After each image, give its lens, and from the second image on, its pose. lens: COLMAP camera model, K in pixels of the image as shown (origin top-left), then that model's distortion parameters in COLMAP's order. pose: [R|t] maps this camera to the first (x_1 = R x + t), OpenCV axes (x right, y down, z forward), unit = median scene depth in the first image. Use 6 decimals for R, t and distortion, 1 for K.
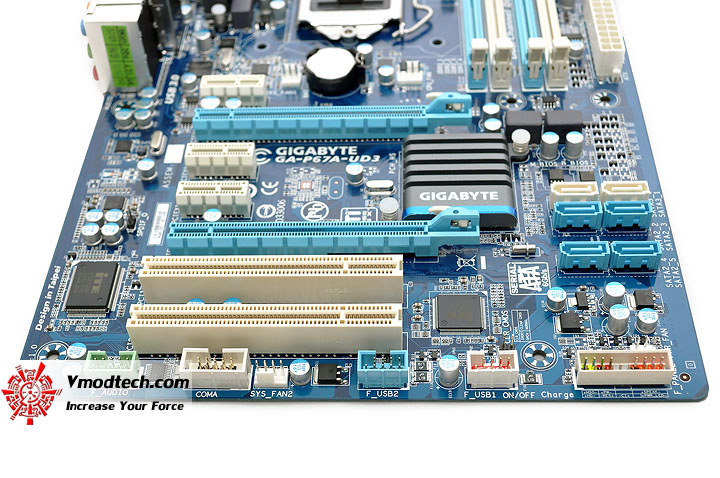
lens RADIAL K [[1014.2, 0, 360.6], [0, 1014.2, 241.3], [0, 0, 1]] dist [-0.036083, 0.000000]
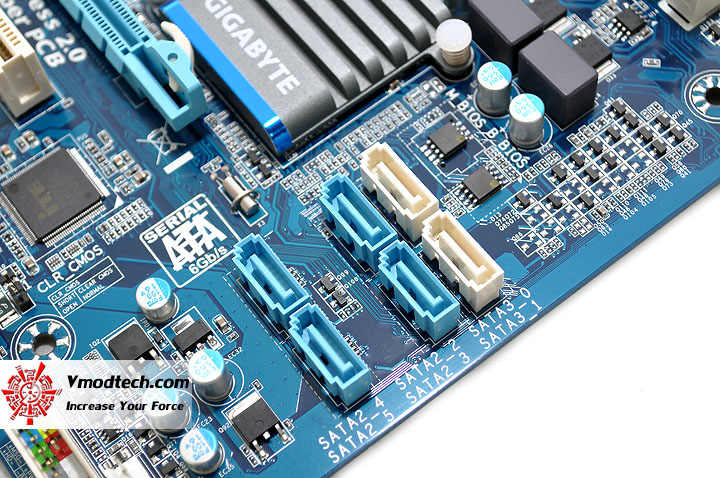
lens RADIAL K [[1329.1, 0, 355.3], [0, 1329.1, 245.3], [0, 0, 1]] dist [0.014162, 0.000000]
pose [[0.628151, 0.698800, -0.342207, 0.426313], [-0.539999, 0.708160, 0.454874, -0.303375], [0.560203, -0.100937, 0.822182, 0.424545]]
